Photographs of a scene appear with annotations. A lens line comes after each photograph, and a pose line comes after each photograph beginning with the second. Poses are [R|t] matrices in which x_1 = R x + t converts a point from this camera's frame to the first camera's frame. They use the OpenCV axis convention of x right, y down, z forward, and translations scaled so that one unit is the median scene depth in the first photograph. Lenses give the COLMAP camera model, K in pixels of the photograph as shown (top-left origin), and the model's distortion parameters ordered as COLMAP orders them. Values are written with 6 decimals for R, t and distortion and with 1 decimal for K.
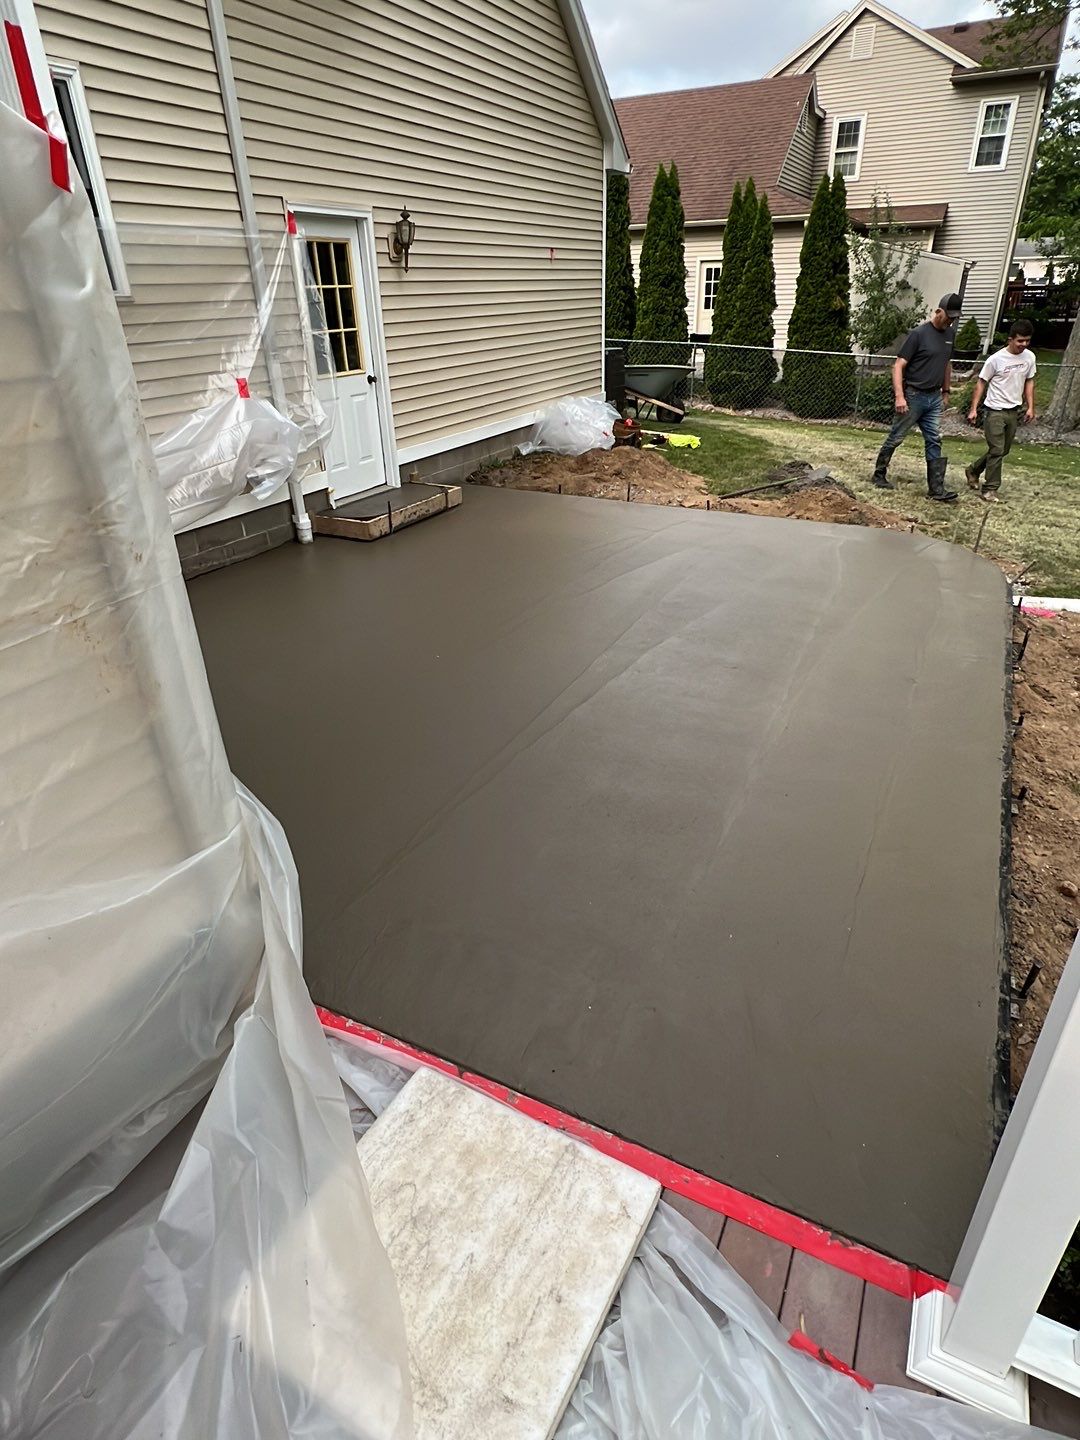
lens RADIAL K [[812.6, 0, 539.6], [0, 812.6, 720.0], [0, 0, 1]] dist [-0.005405, -0.000169]
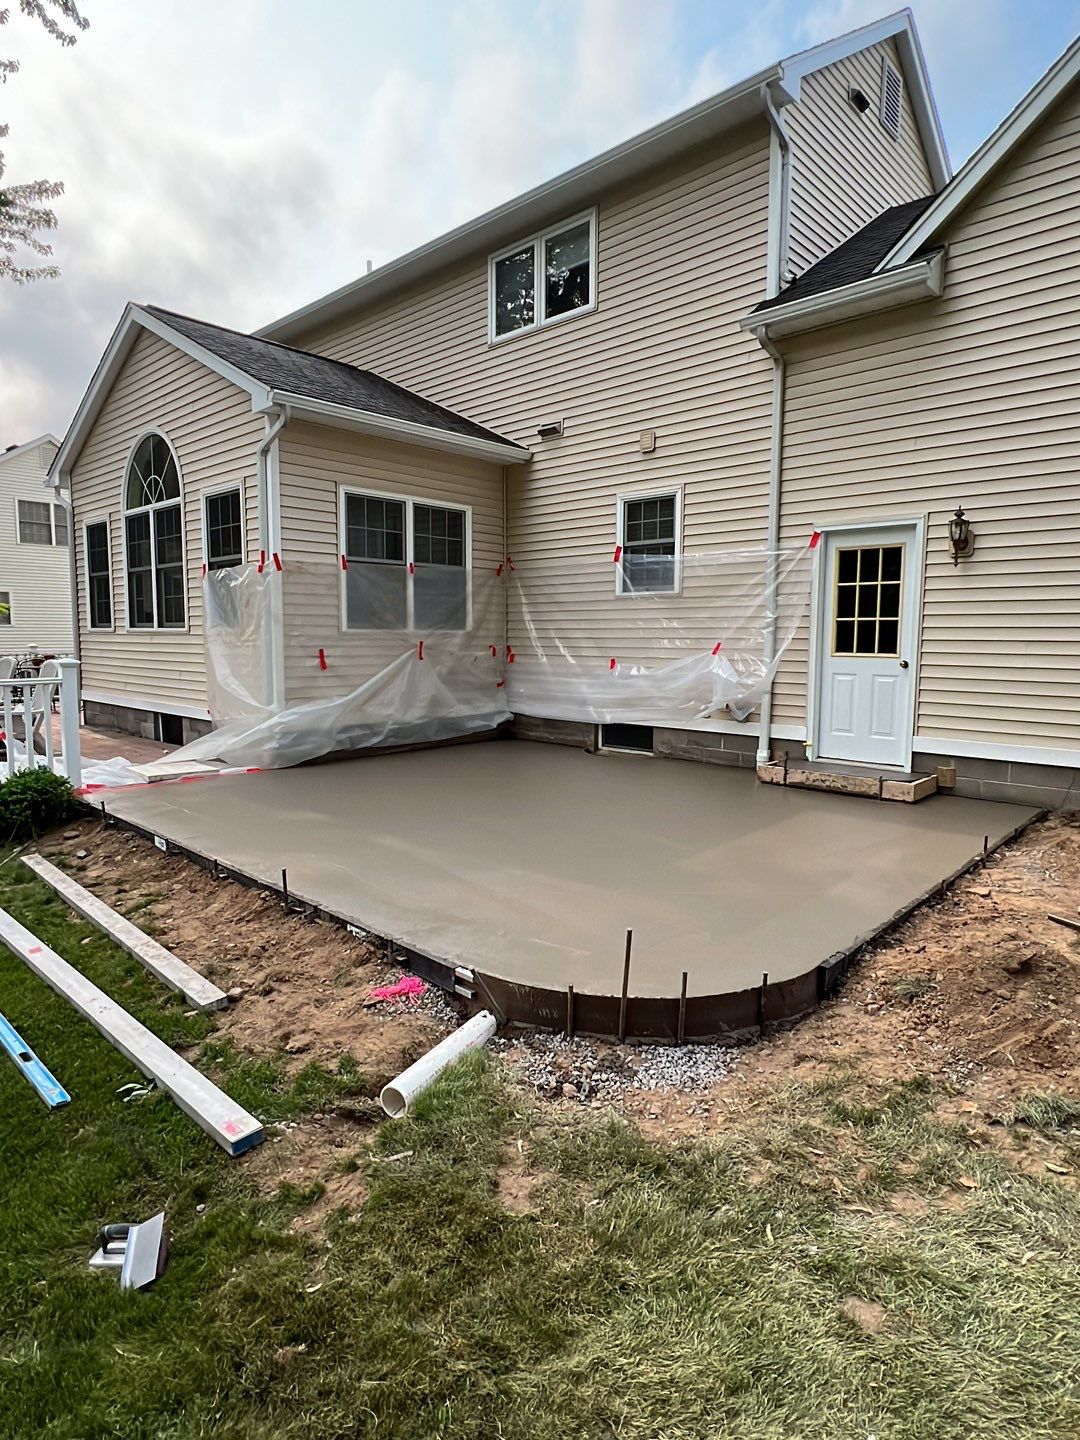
lens RADIAL K [[812.6, 0, 542.9], [0, 812.6, 713.3], [0, 0, 1]] dist [-0.005405, -0.000169]
pose [[-0.278404, 0.112324, -0.953873, 0.932183], [-0.453693, 0.859973, 0.233685, -0.420210], [0.846554, 0.497824, -0.188459, 0.884035]]
